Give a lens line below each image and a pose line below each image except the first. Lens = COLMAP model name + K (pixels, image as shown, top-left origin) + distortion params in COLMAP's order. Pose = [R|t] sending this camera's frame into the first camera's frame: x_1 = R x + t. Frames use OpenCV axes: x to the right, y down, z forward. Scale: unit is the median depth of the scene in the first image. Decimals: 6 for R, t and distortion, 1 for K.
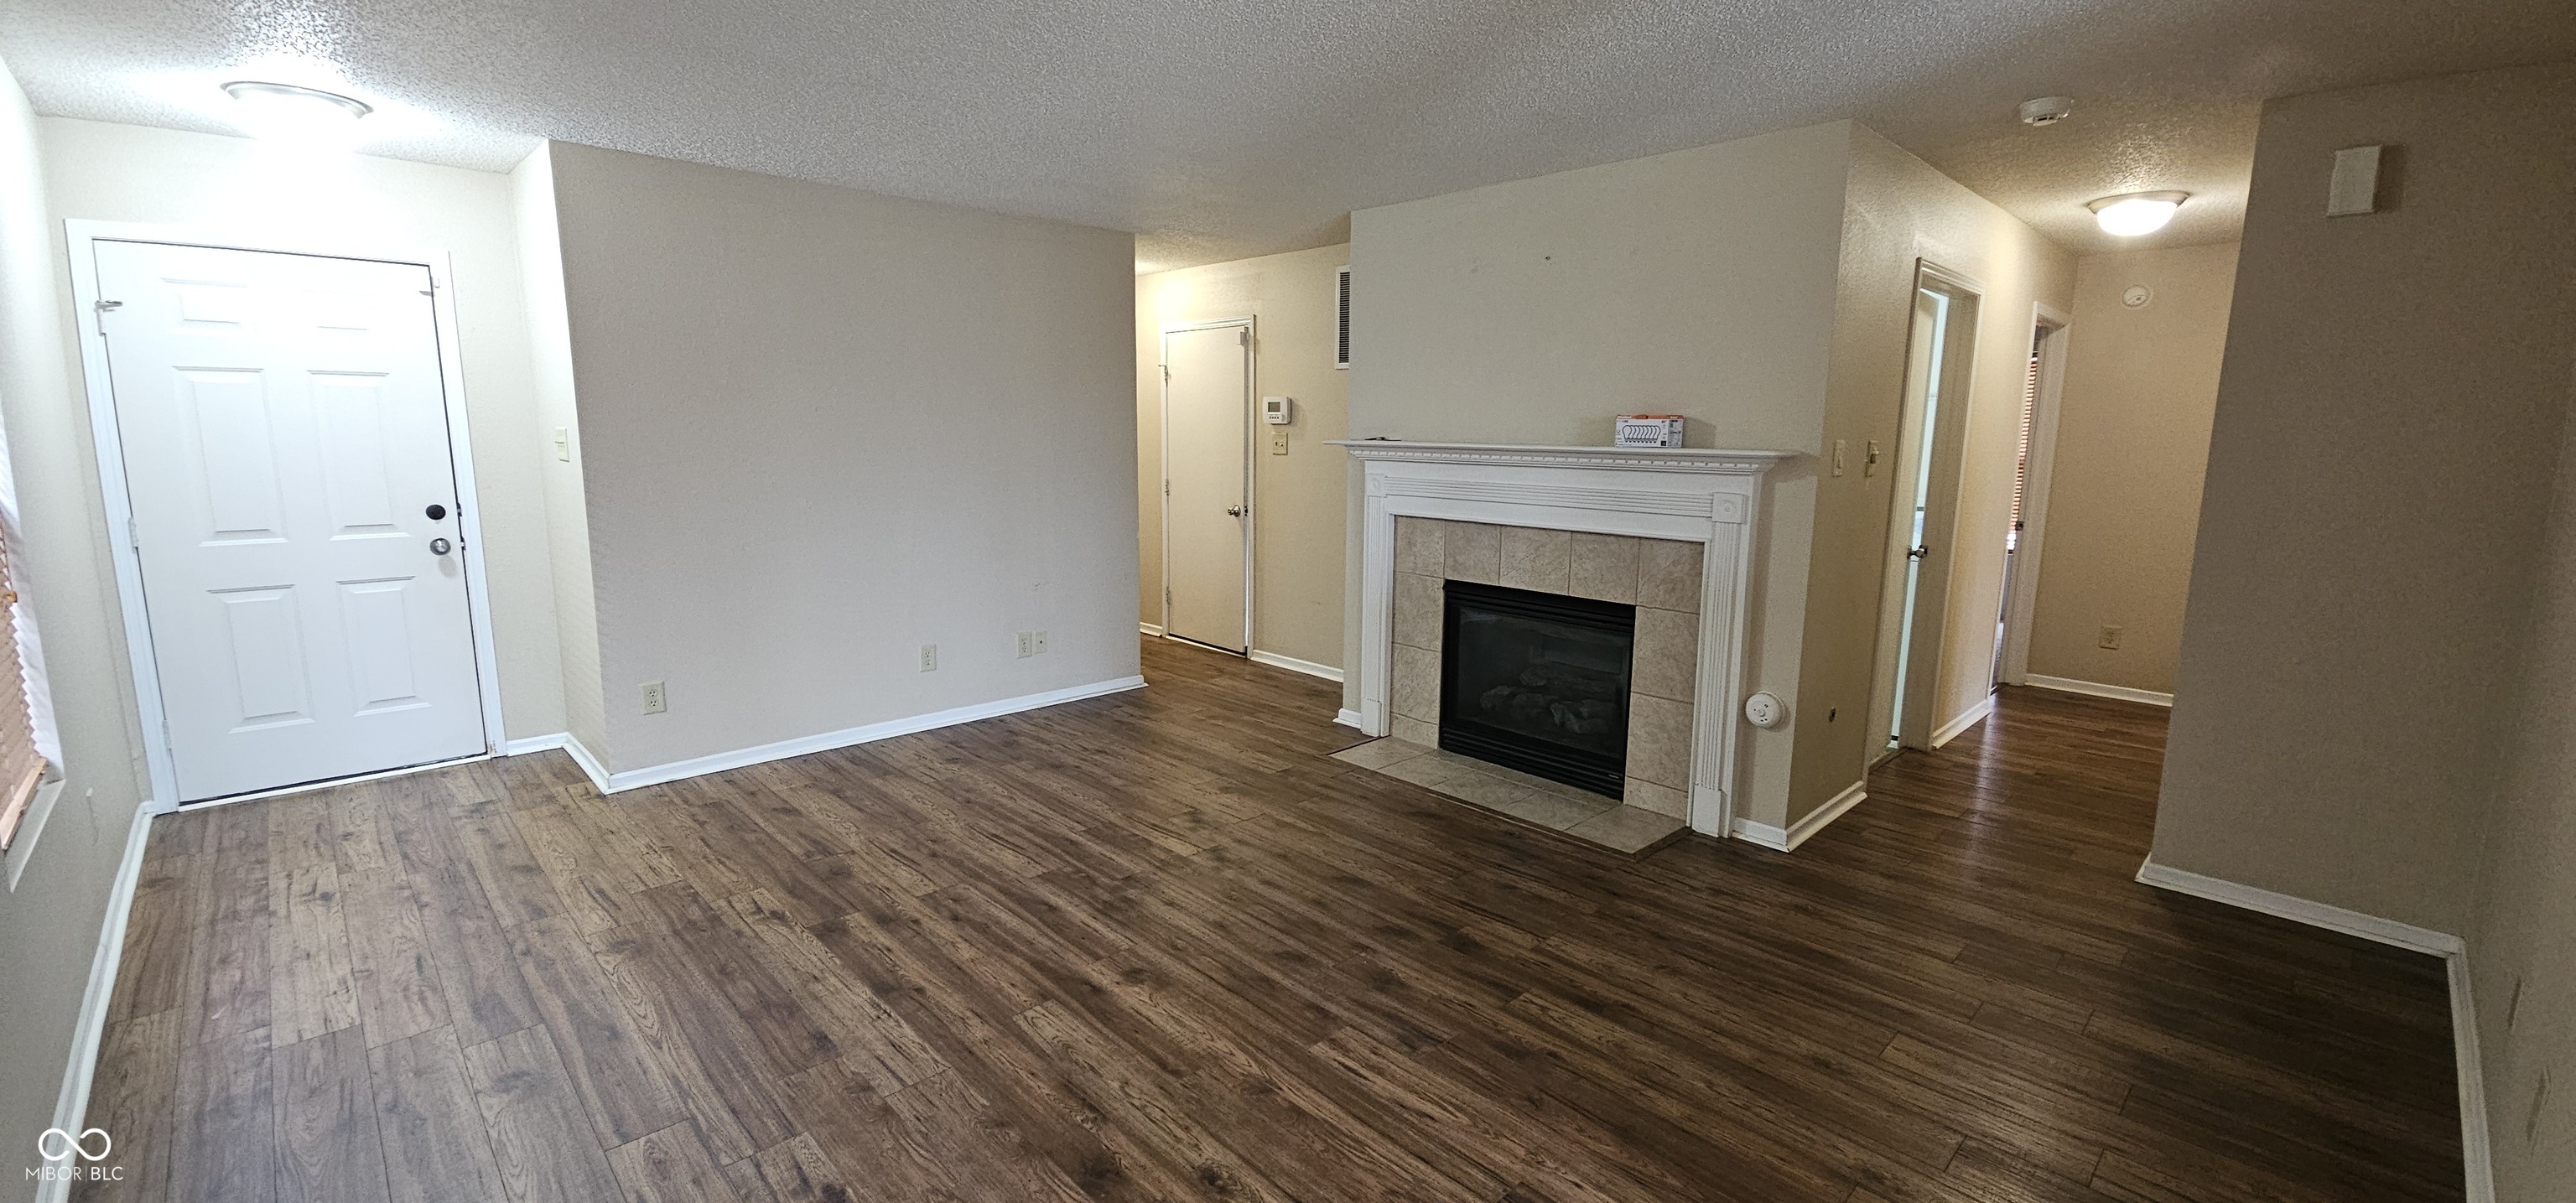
lens RADIAL K [[1043.7, 0, 1313.2], [0, 1043.7, 595.3], [0, 0, 1]] dist [0.002731, -0.001349]
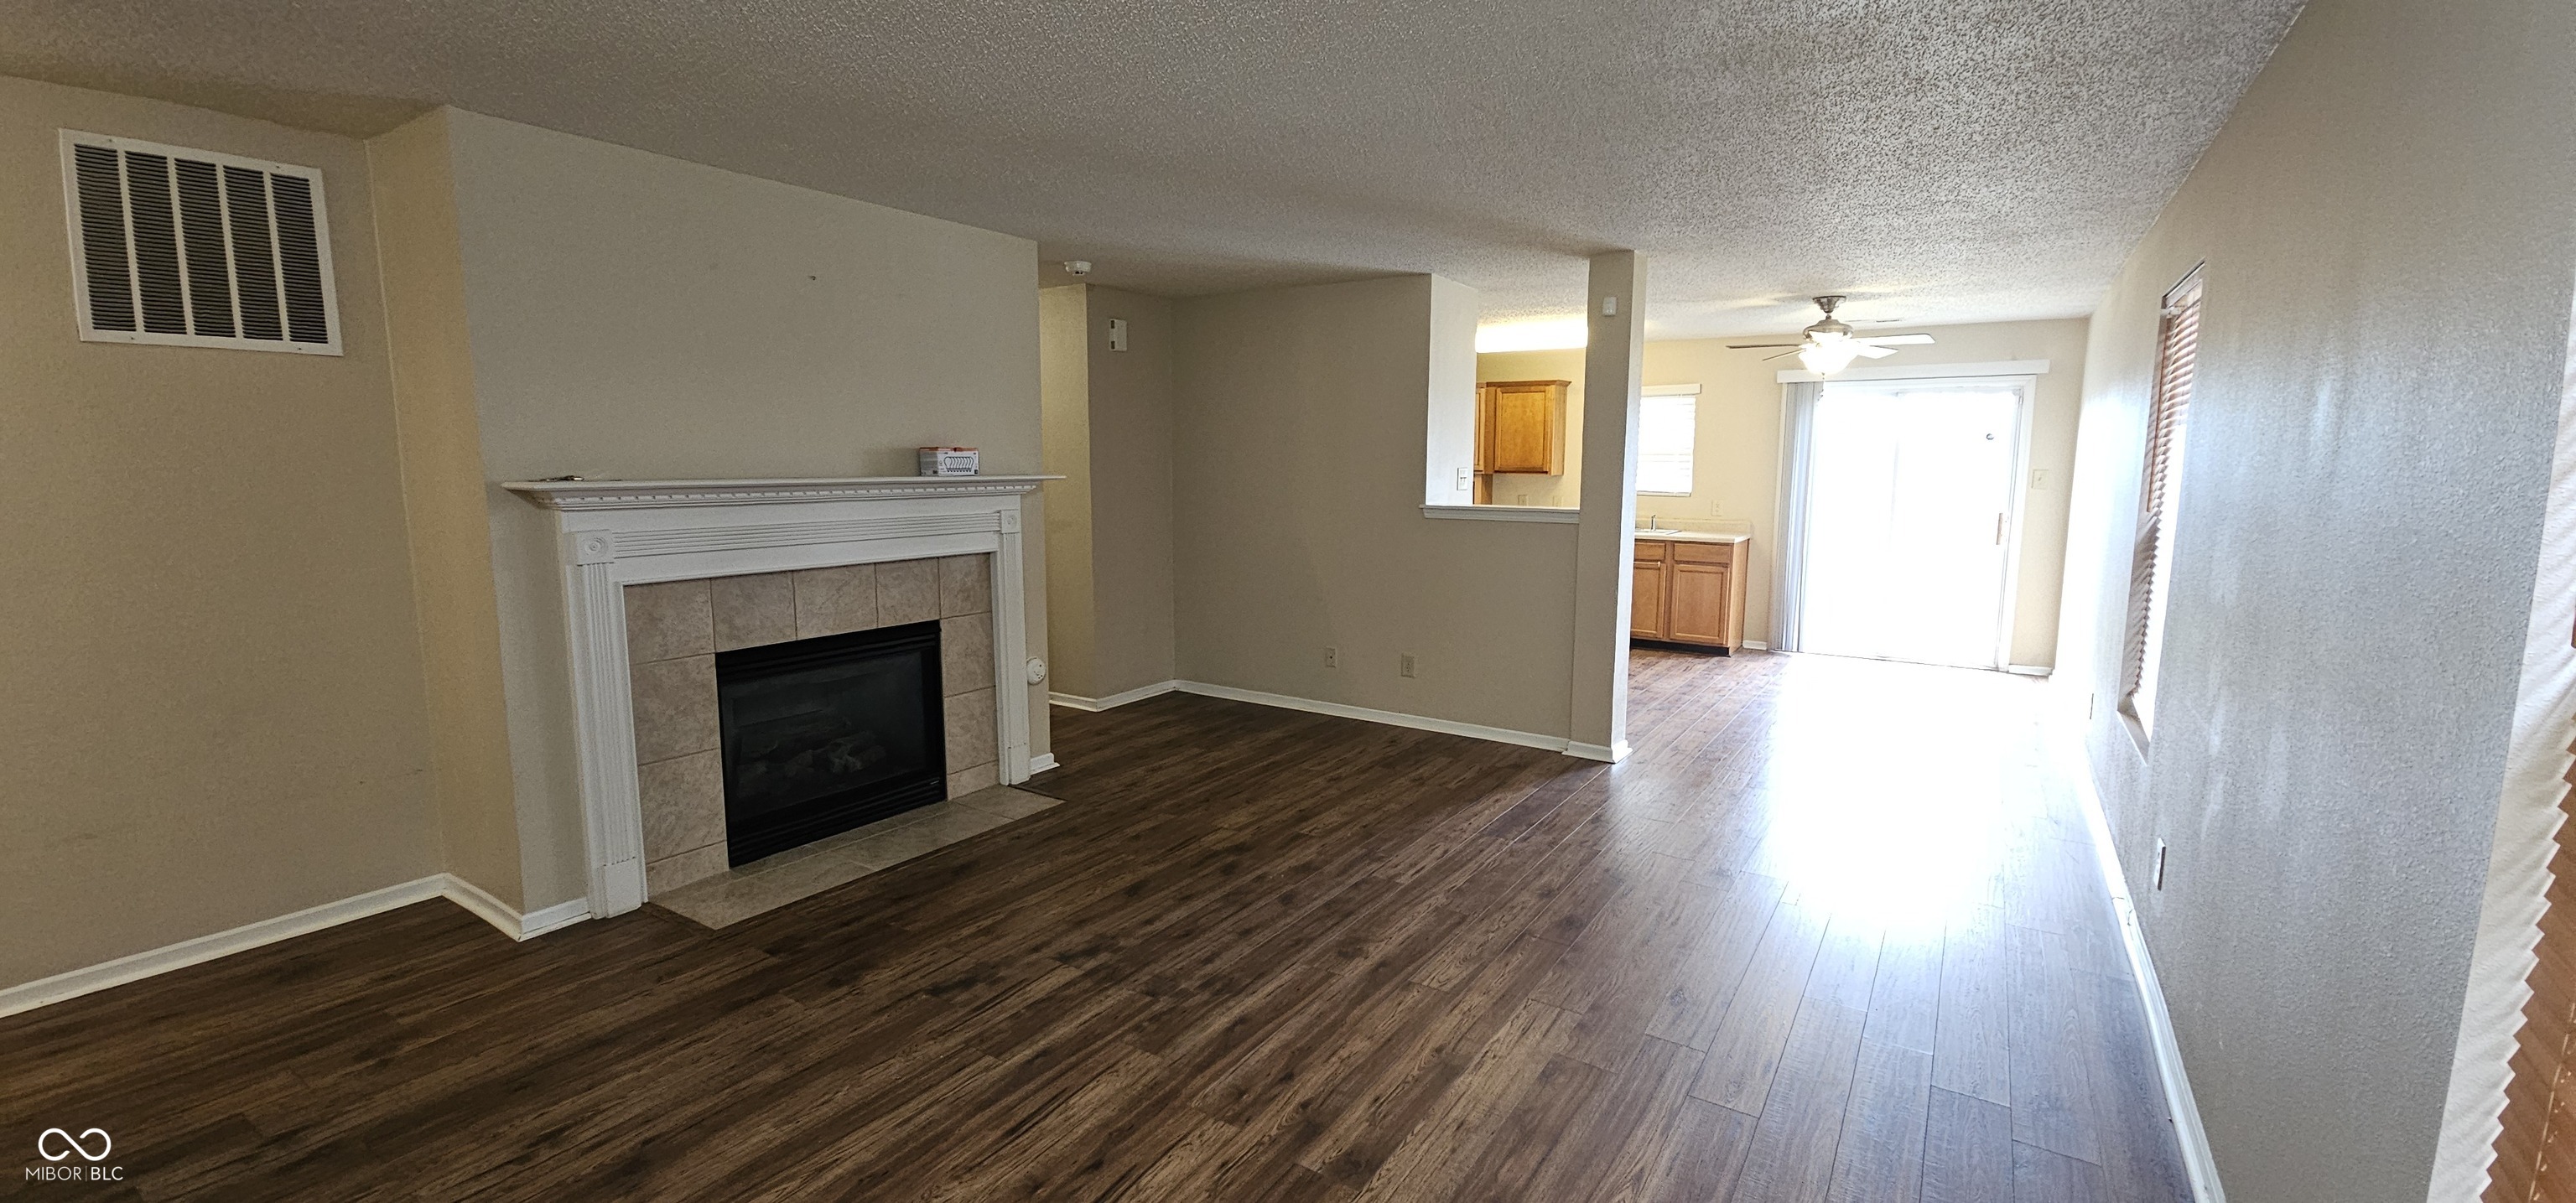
lens RADIAL K [[1043.7, 0, 1299.1], [0, 1043.7, 592.0], [0, 0, 1]] dist [0.002731, -0.001349]
pose [[-0.209404, -0.135127, 0.968448, -0.910300], [0.150481, 0.974154, 0.168461, -0.160473], [-0.966181, 0.181009, -0.183657, 0.908805]]
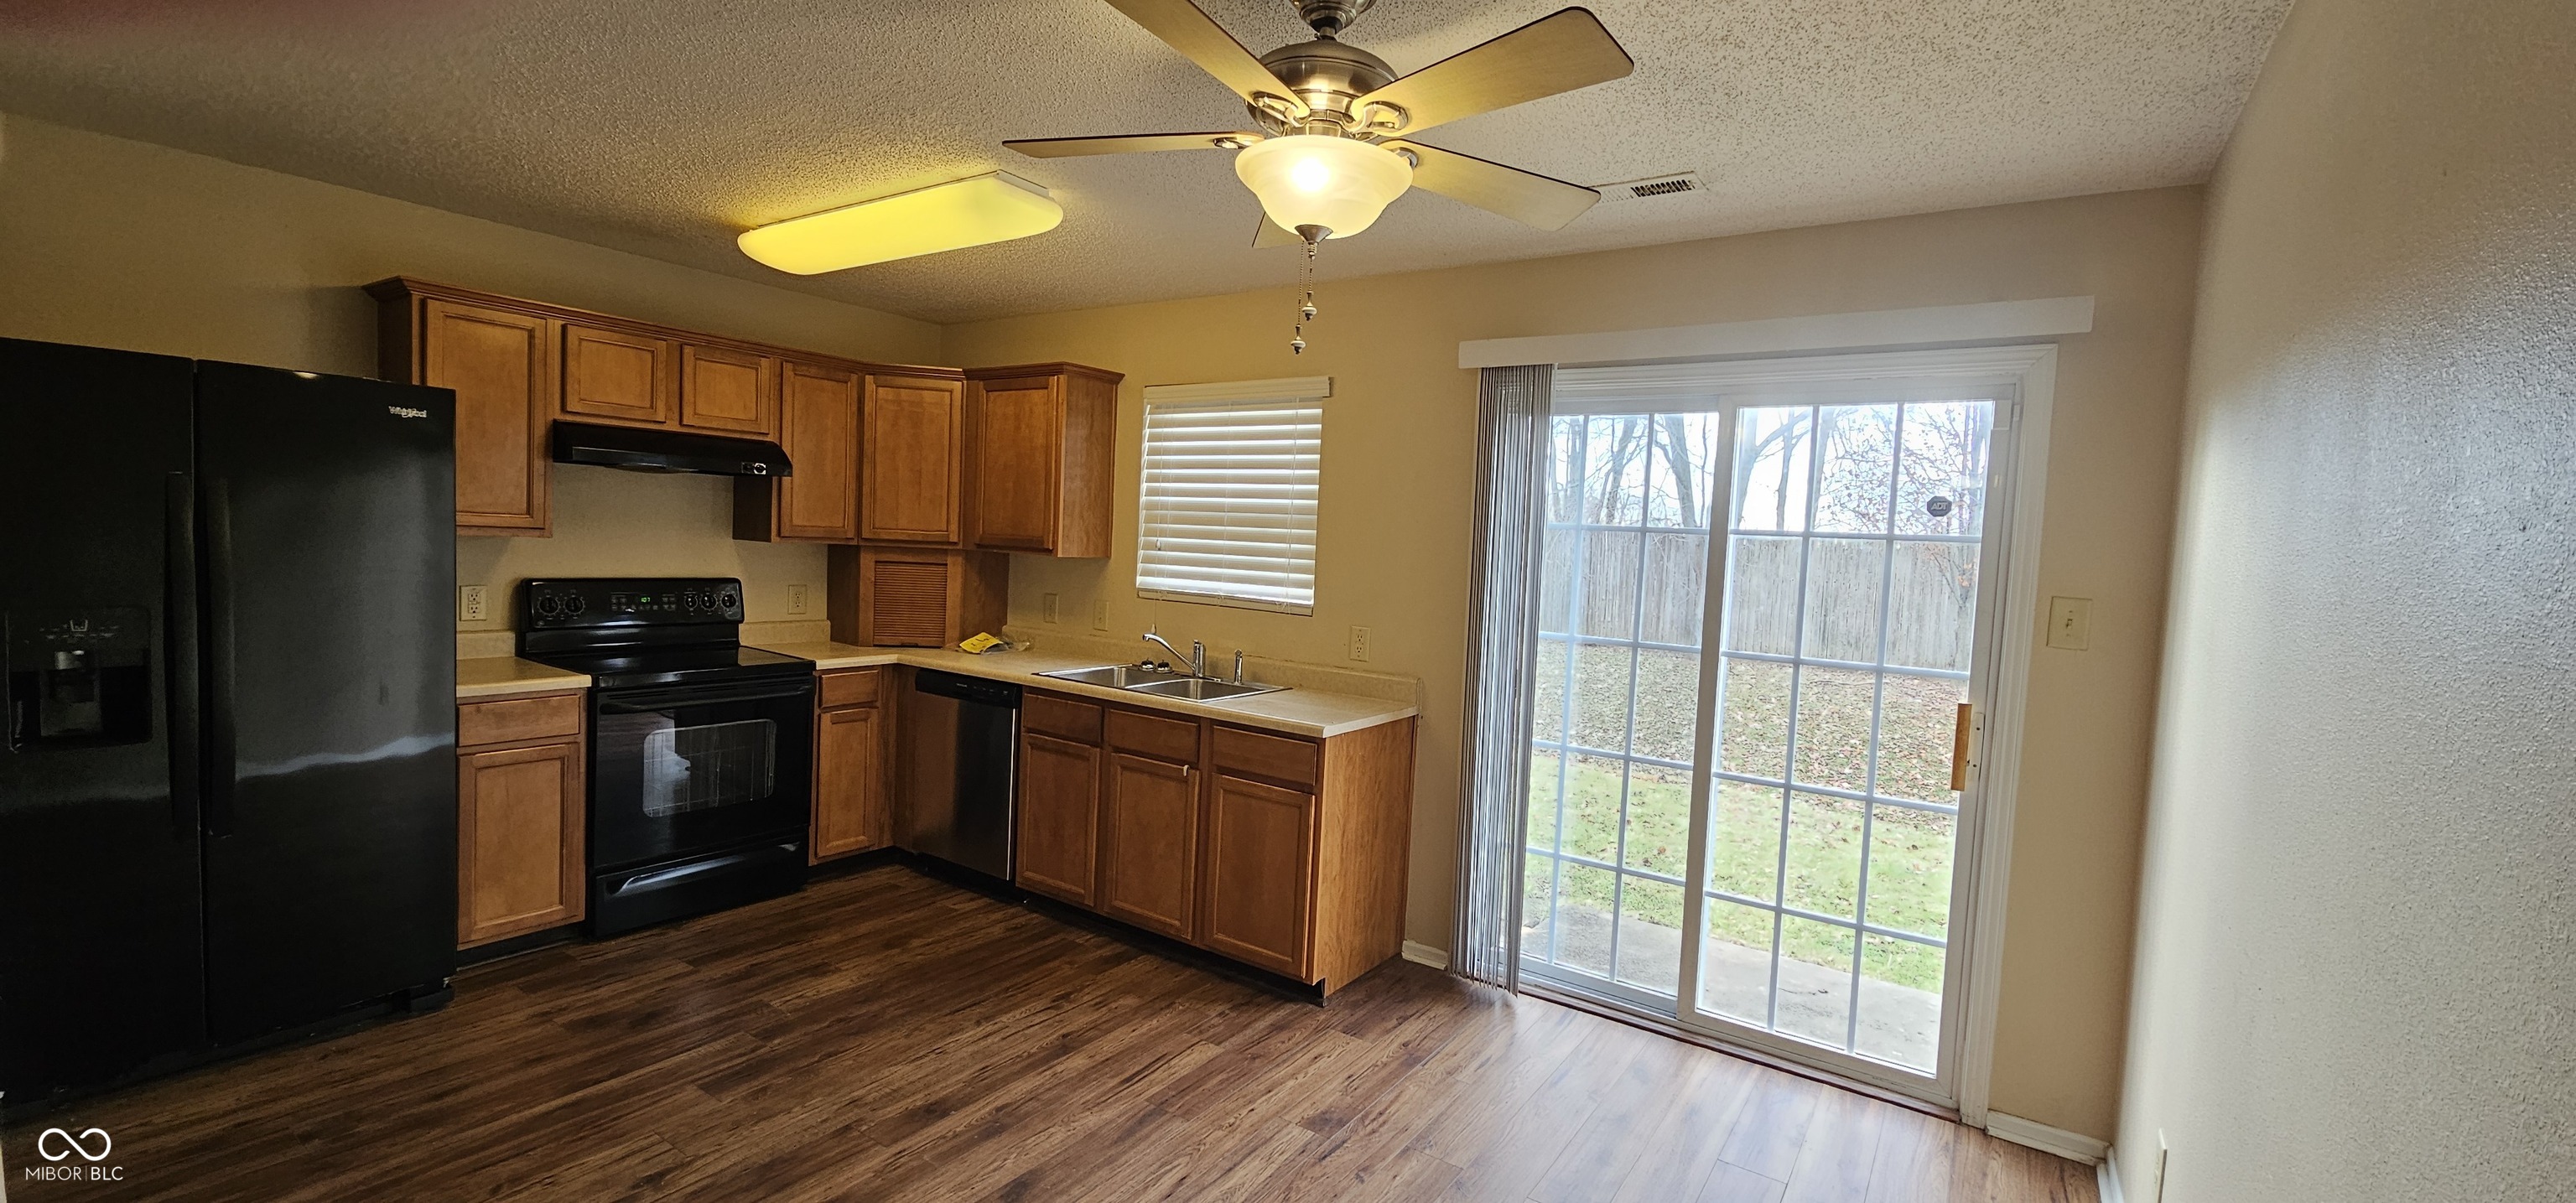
lens RADIAL K [[1043.7, 0, 1291.0], [0, 1043.7, 593.8], [0, 0, 1]] dist [0.002731, -0.001349]
pose [[-0.184153, -0.074872, 0.980042, 0.111132], [0.107282, 0.989606, 0.095761, 0.024258], [-0.977025, 0.122776, -0.174207, -0.174769]]
